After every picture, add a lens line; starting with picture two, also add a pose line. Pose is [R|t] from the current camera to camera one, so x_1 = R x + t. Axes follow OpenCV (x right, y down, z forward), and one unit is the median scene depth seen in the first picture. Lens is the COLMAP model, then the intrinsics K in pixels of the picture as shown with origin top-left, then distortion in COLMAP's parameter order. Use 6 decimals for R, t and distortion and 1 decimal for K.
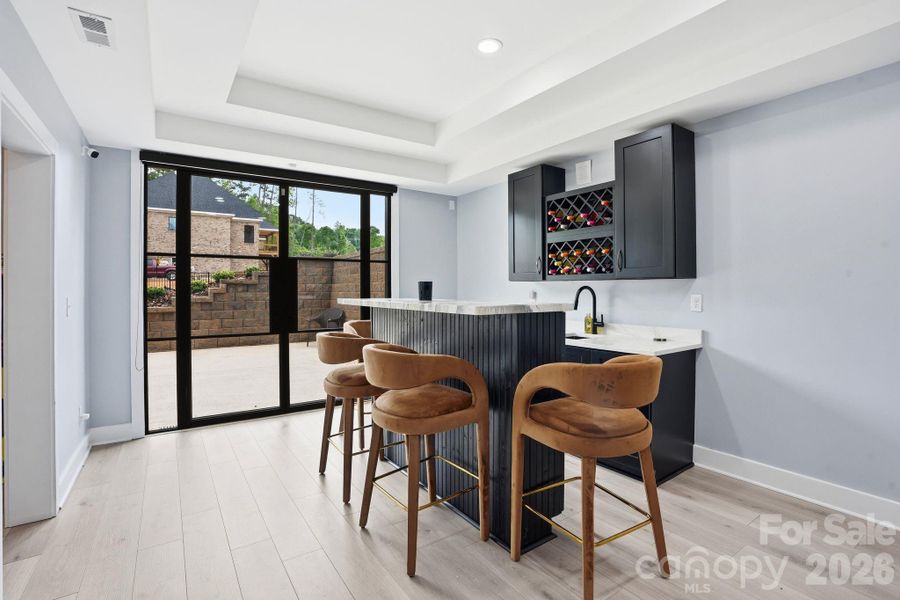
lens RADIAL K [[425.1, 0, 448.8], [0, 425.1, 294.6], [0, 0, 1]] dist [-0.017326, -0.000026]
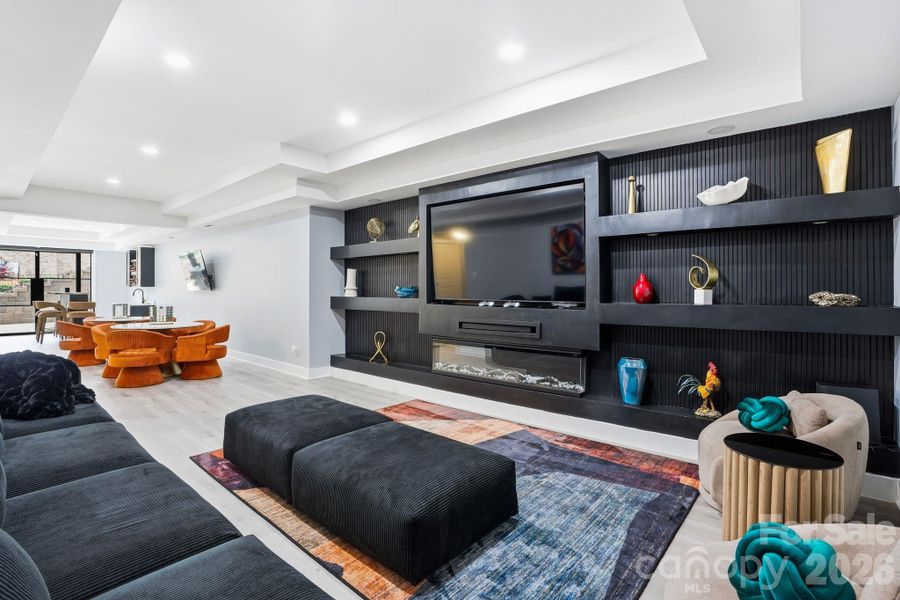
lens RADIAL K [[425.1, 0, 448.8], [0, 425.1, 294.6], [0, 0, 1]] dist [-0.017326, -0.000026]
pose [[0.967519, 0.002674, 0.252785, 1.378886], [-0.001282, 0.999983, -0.005671, 0.032320], [-0.252796, 0.005162, 0.967506, -2.121095]]
